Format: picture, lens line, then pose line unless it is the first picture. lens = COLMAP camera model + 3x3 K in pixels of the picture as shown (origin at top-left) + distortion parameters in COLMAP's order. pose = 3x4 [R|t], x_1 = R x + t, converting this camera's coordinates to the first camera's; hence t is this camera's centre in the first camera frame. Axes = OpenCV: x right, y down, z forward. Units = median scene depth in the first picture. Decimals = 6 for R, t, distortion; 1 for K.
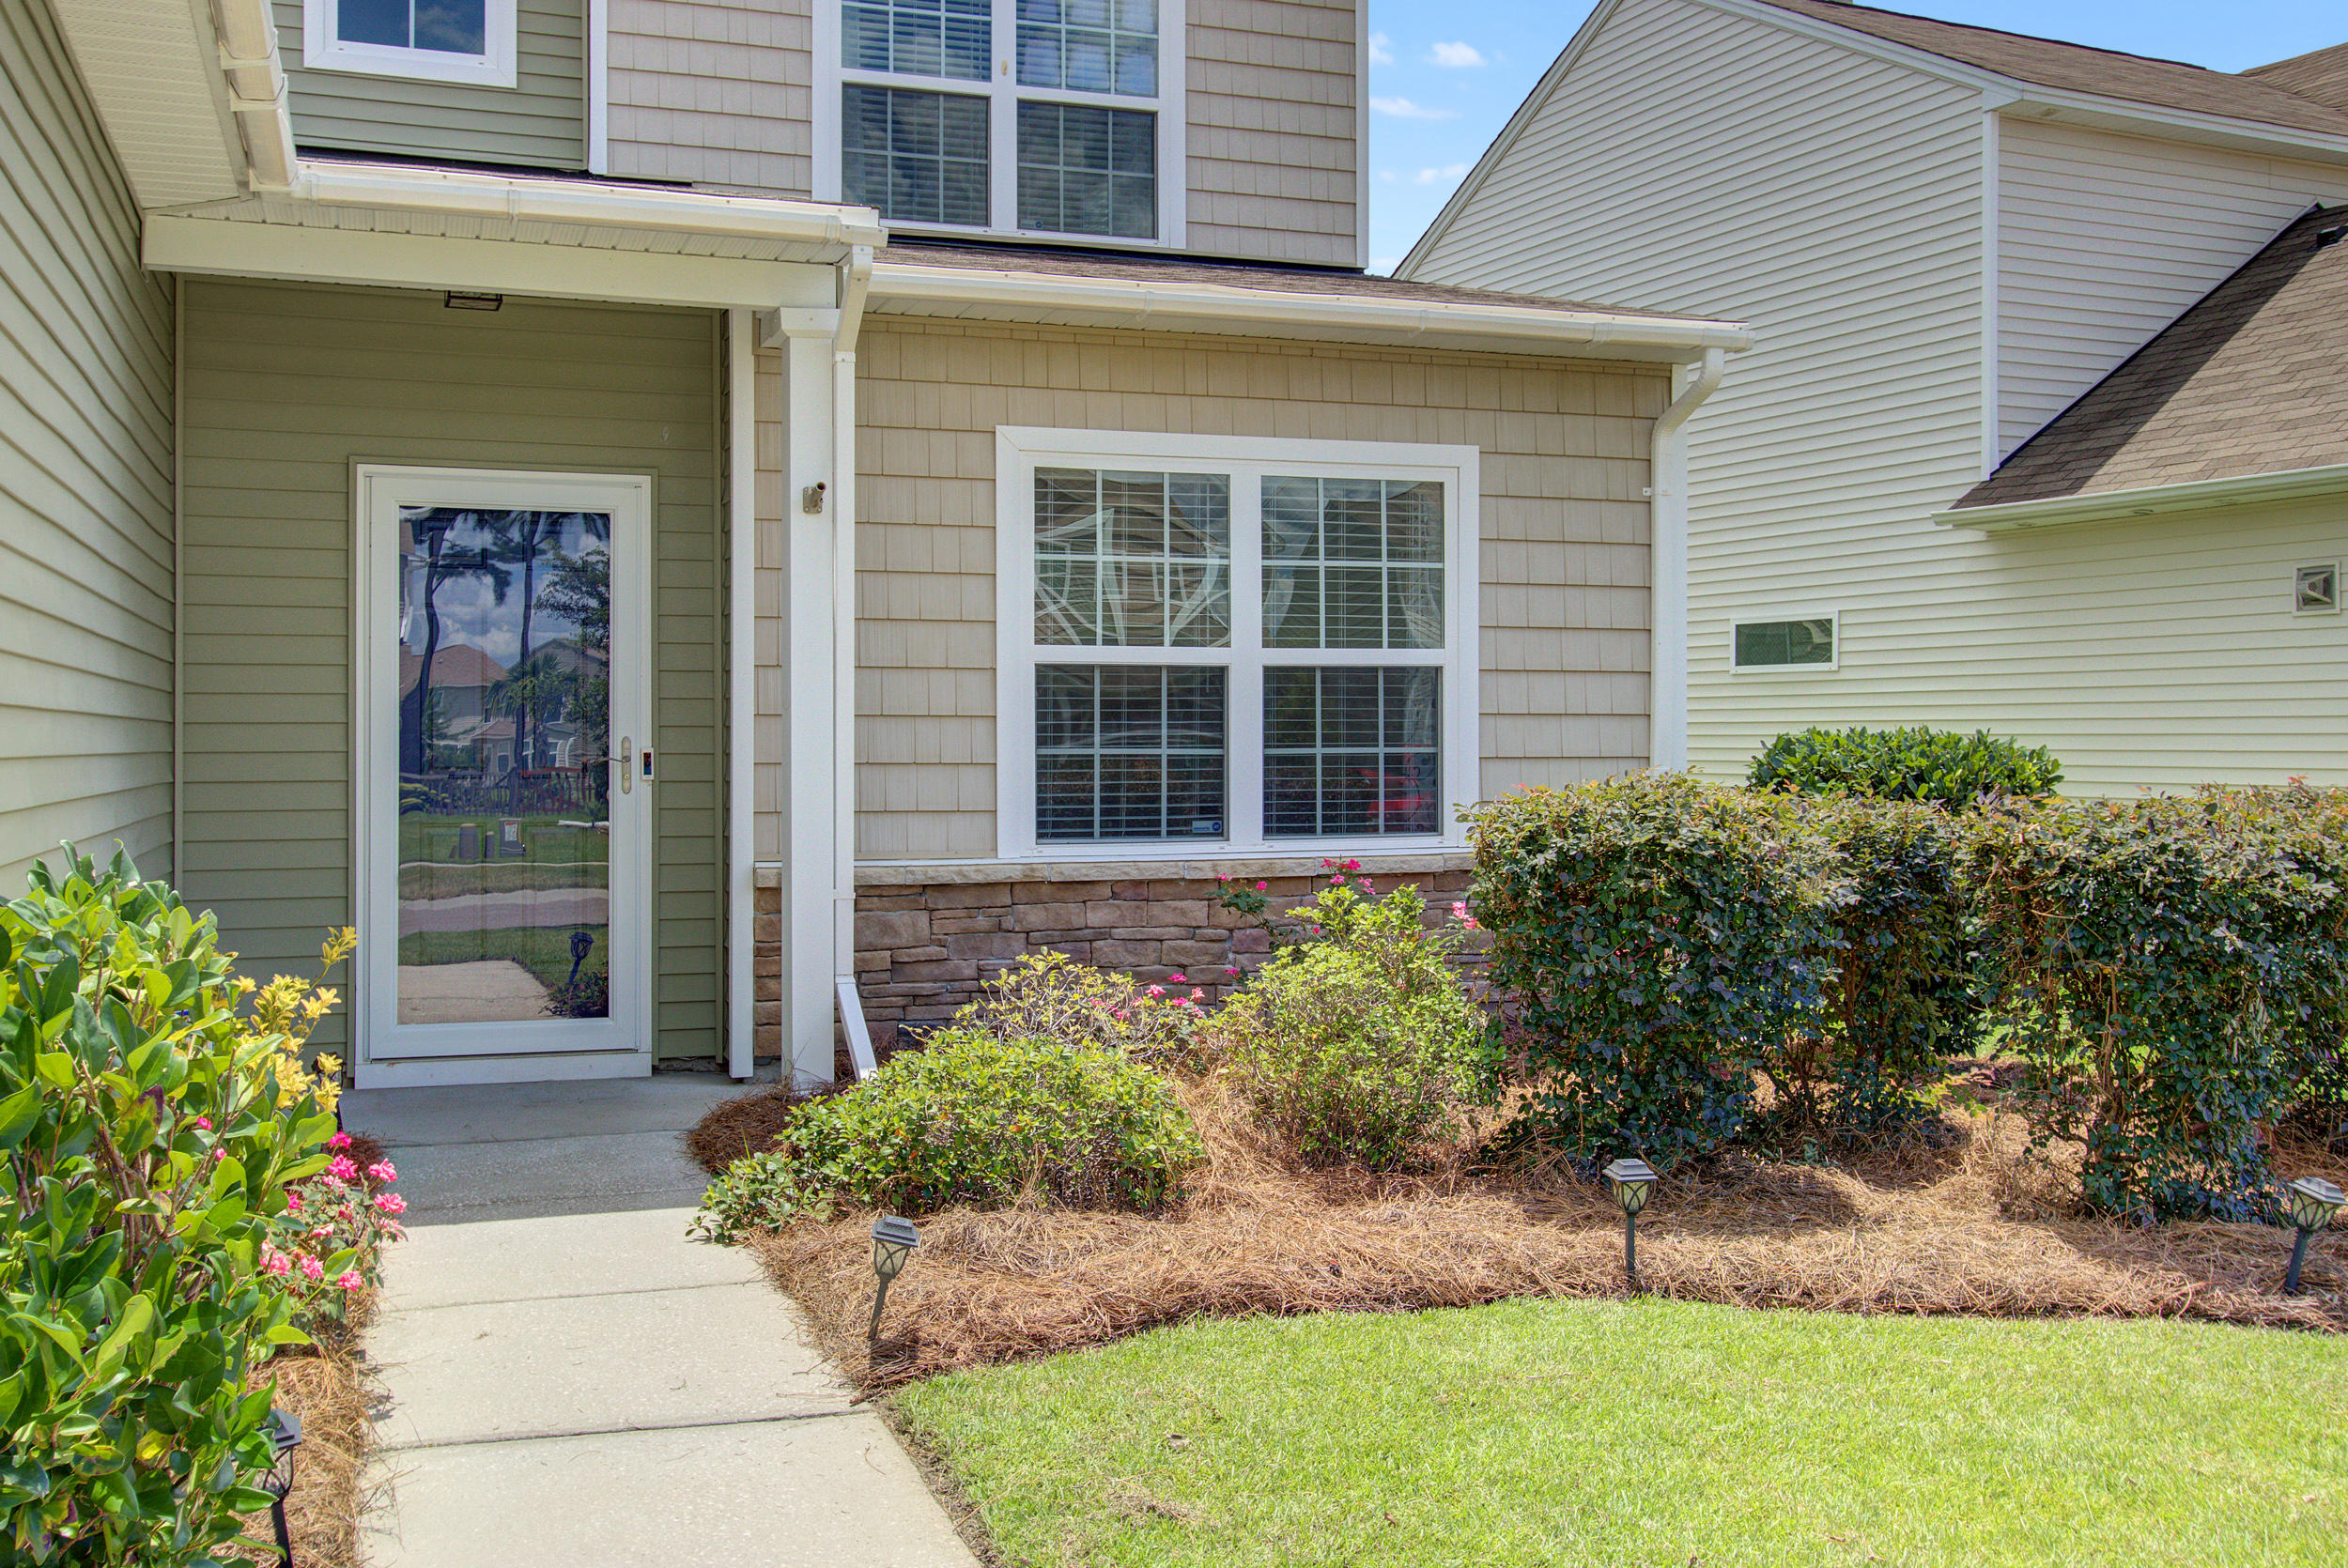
lens RADIAL K [[2248.6, 0, 1174.0], [0, 2248.6, 784.0], [0, 0, 1]] dist [0.004128, 0.024262]
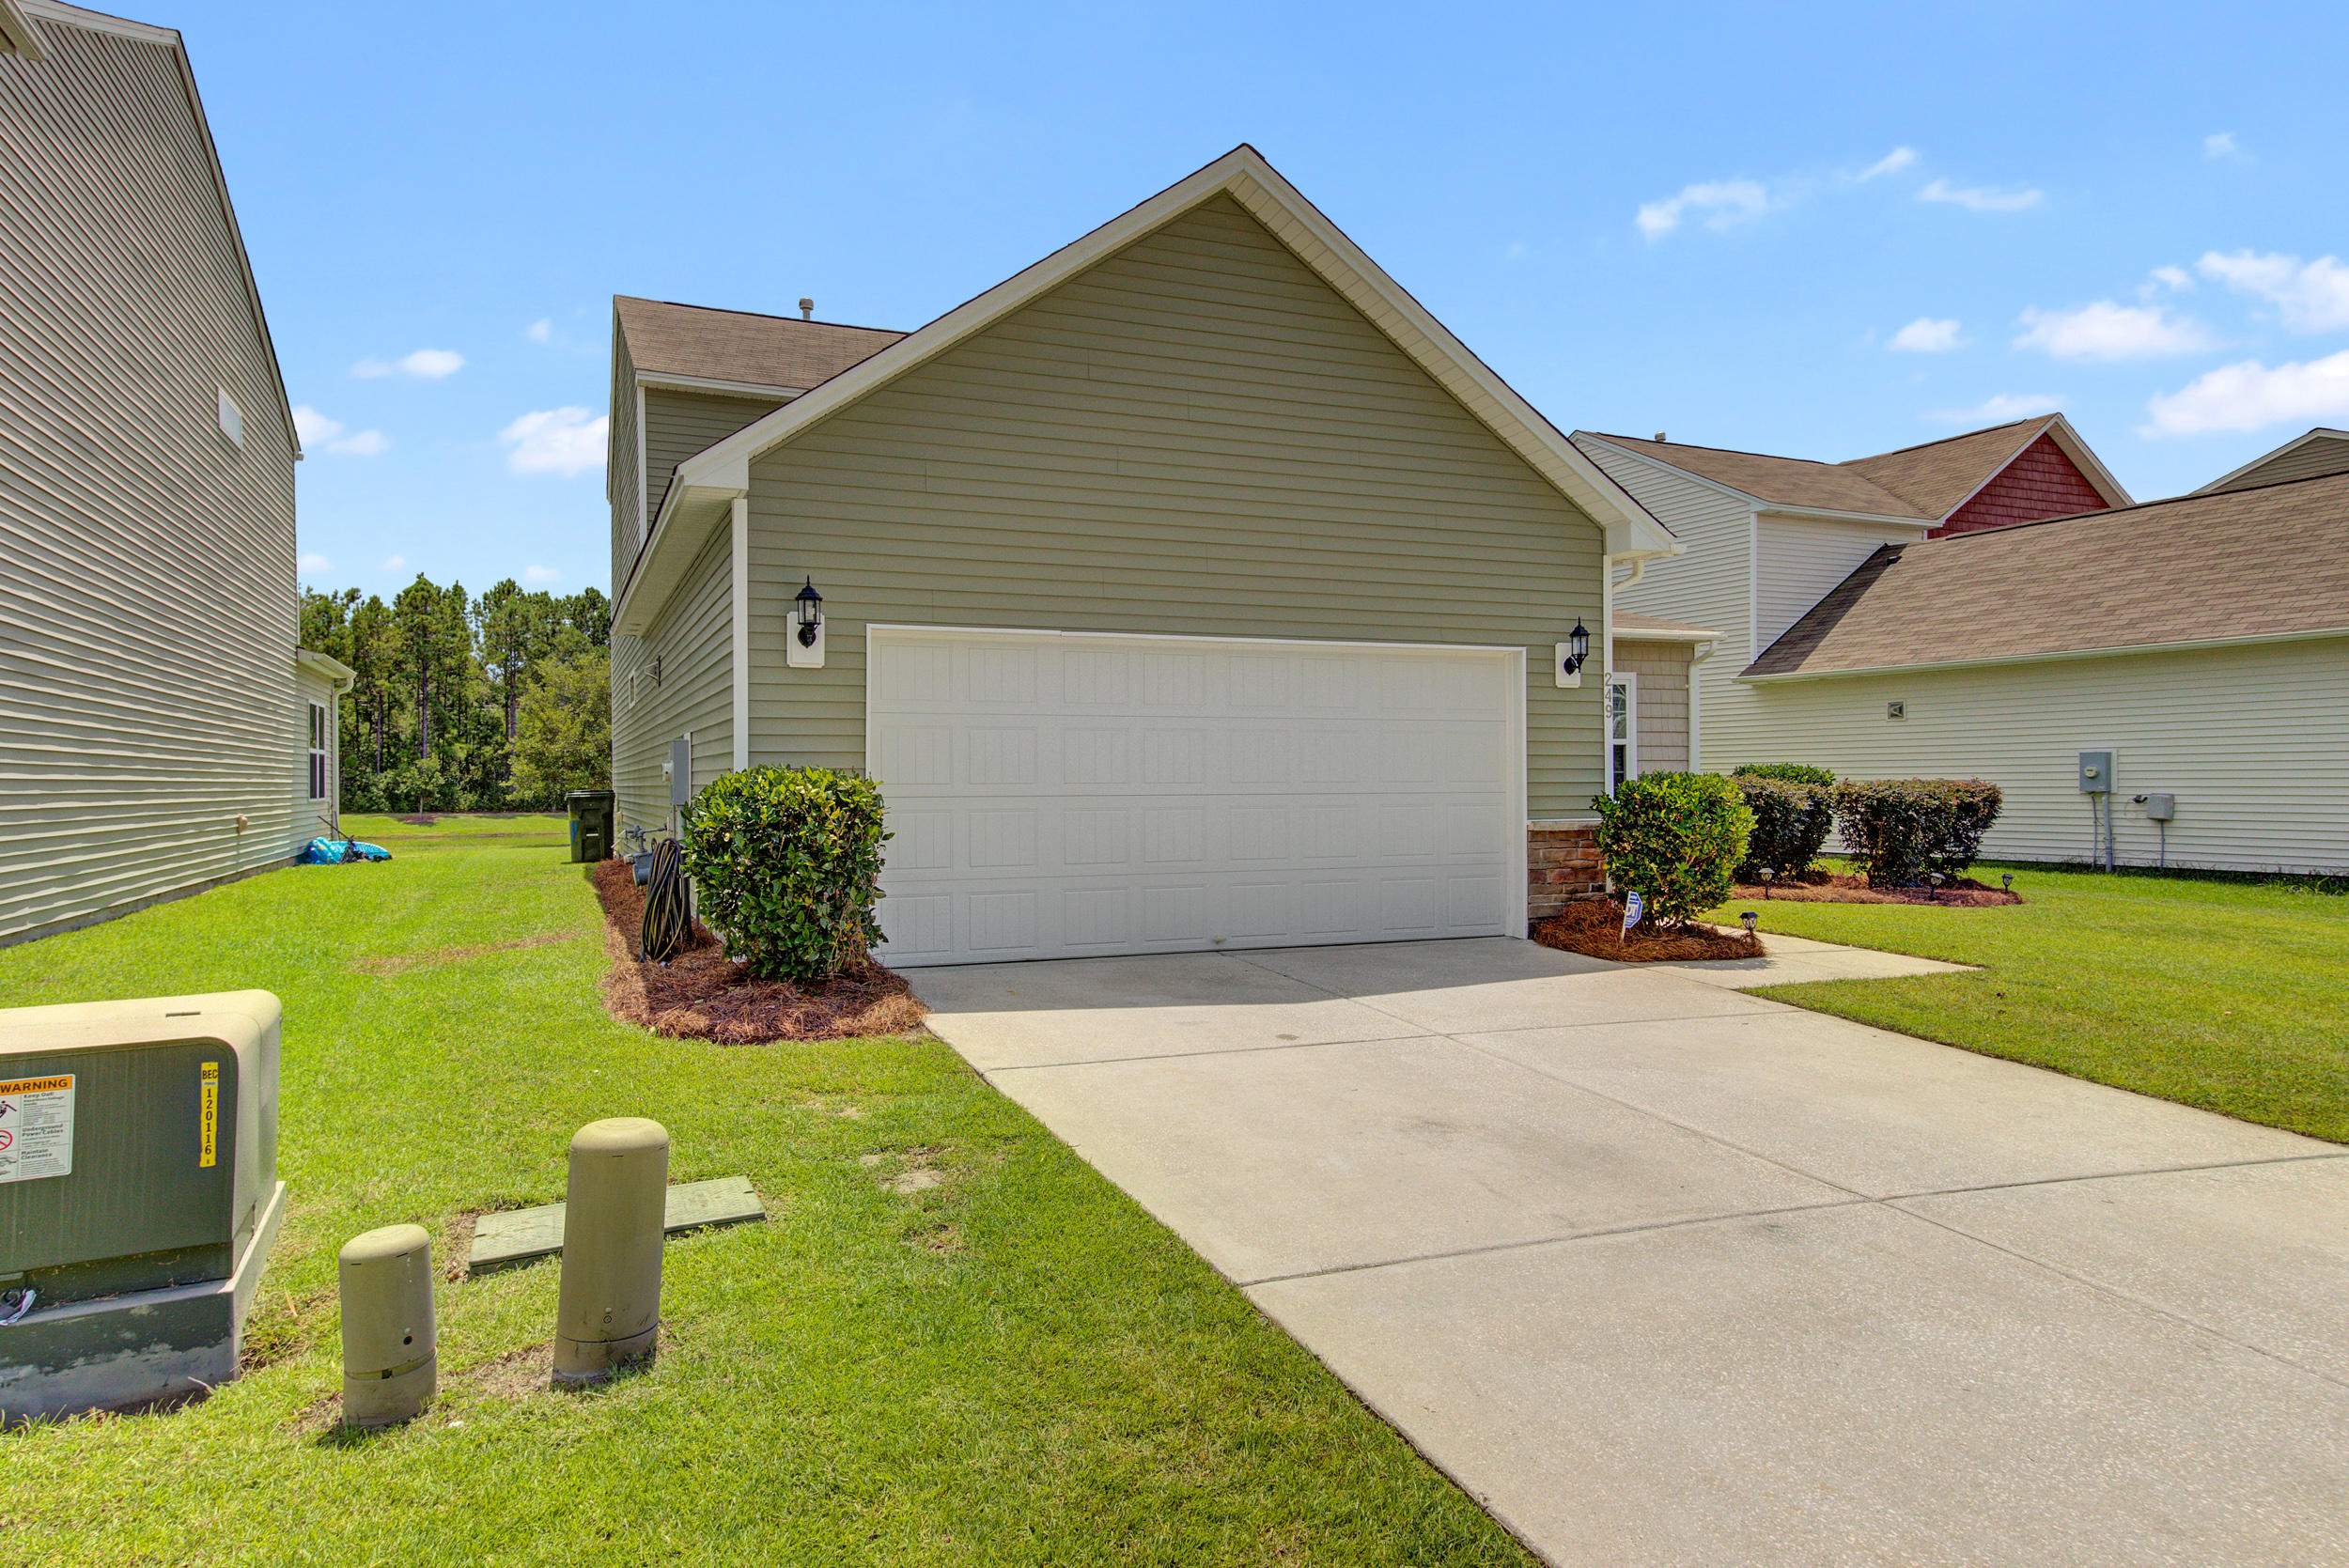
lens RADIAL K [[1470.2, 0, 1174.5], [0, 1470.2, 784.0], [0, 0, 1]] dist [0.086168, 0.000221]
pose [[0.998512, -0.004498, 0.054353, -0.611798], [0.005508, 0.999815, -0.018445, 0.035366], [-0.054260, 0.018717, 0.998351, -0.990589]]
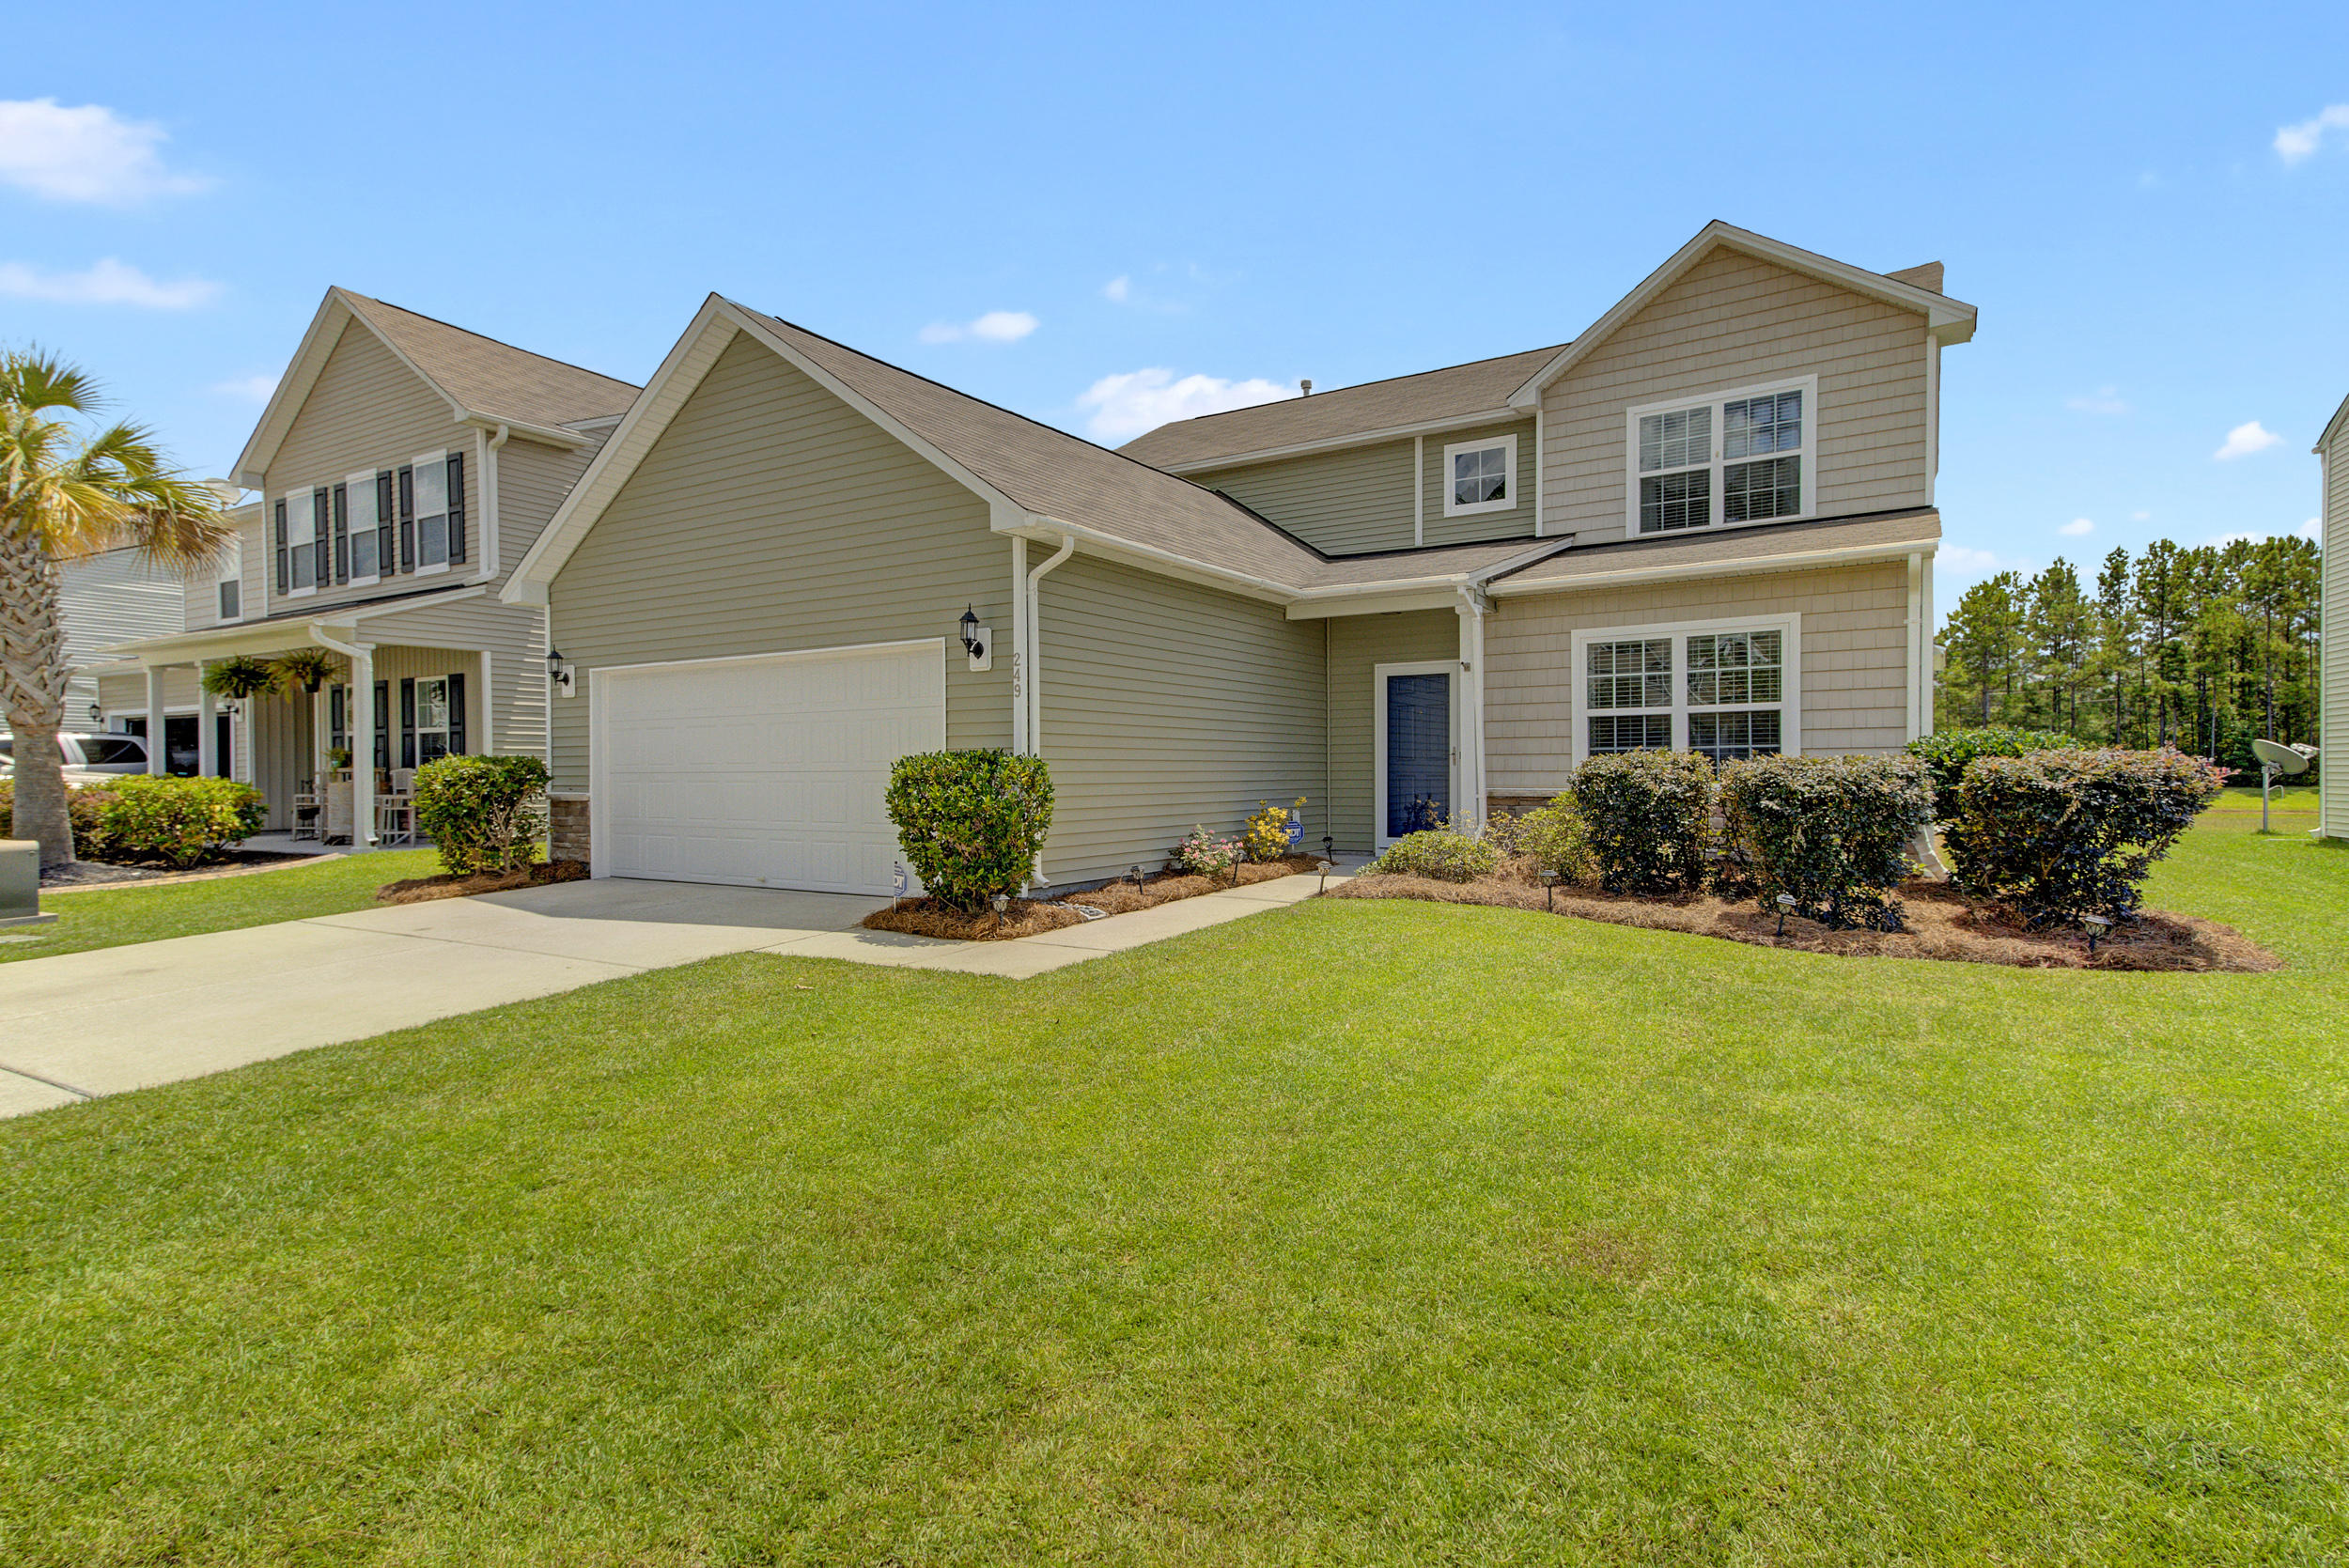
lens RADIAL K [[1196.6, 0, 1124.8], [0, 1196.6, 781.9], [0, 0, 1]] dist [0.066291, 0.000453]
pose [[0.603067, 0.001615, -0.797689, 0.725308], [-0.009267, 0.999945, -0.004982, 0.035318], [0.797637, 0.010397, 0.603048, -0.297877]]
